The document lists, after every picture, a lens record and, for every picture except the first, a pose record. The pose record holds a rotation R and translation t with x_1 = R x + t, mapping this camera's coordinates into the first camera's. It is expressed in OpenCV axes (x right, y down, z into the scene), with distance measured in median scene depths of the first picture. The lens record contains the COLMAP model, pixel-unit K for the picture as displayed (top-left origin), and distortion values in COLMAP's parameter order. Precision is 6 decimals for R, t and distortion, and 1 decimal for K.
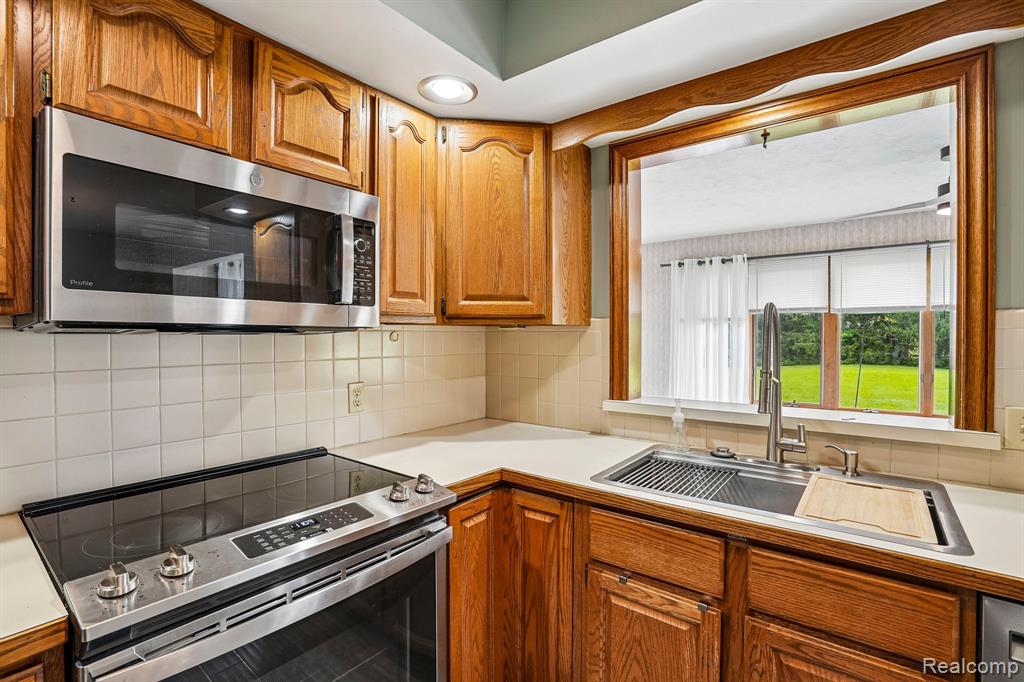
lens RADIAL K [[469.5, 0, 516.7], [0, 469.5, 332.5], [0, 0, 1]] dist [-0.043689, 0.000536]
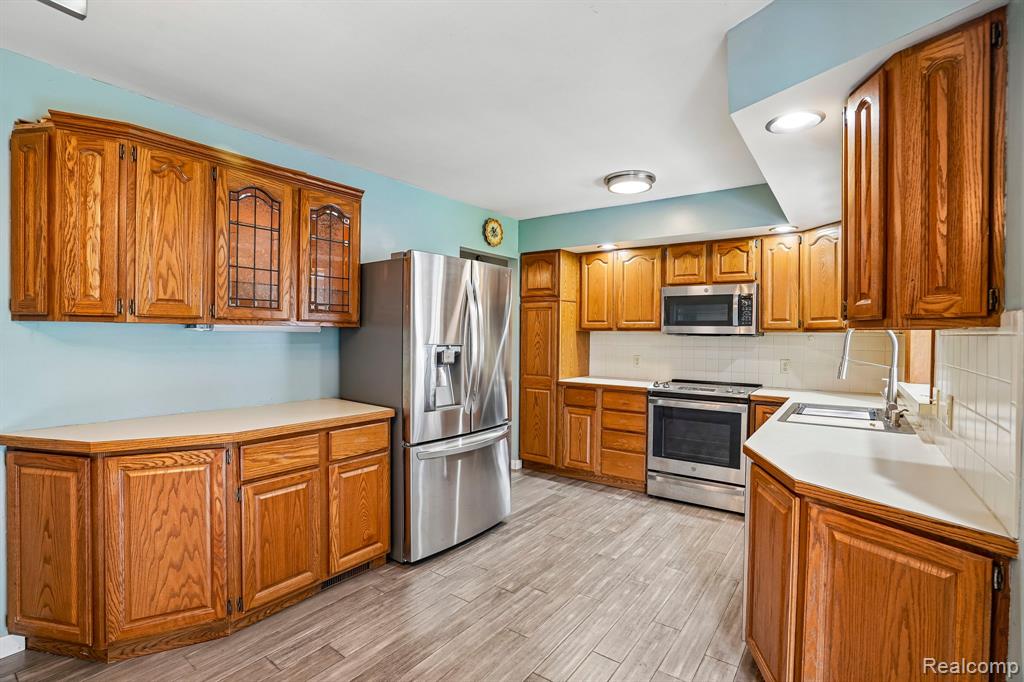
lens RADIAL K [[472.8, 0, 512.0], [0, 472.8, 341.0], [0, 0, 1]] dist [-0.053446, 0.017159]
pose [[0.031421, 0.013587, -0.999414, 2.251078], [-0.007454, 0.999883, 0.013359, 0.003022], [0.999478, 0.007030, 0.031519, -0.417890]]
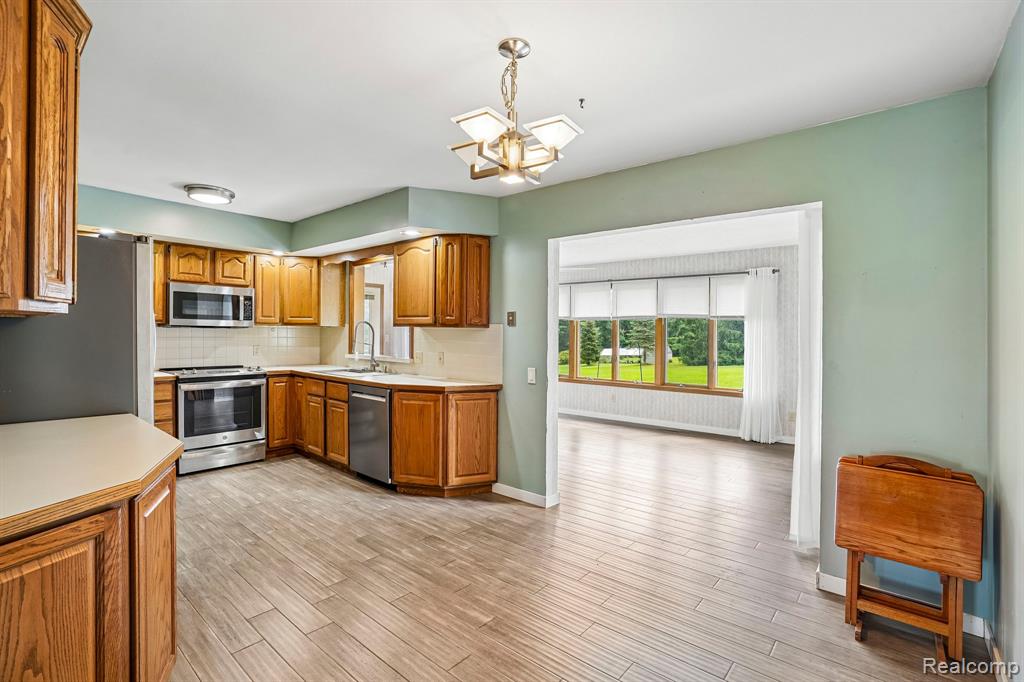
lens RADIAL K [[469.5, 0, 516.7], [0, 469.5, 332.5], [0, 0, 1]] dist [-0.043689, 0.000536]
pose [[0.999247, 0.012345, -0.036791, 1.776590], [-0.012224, 0.999919, 0.003511, -0.004019], [0.036831, -0.003059, 0.999317, -2.342244]]
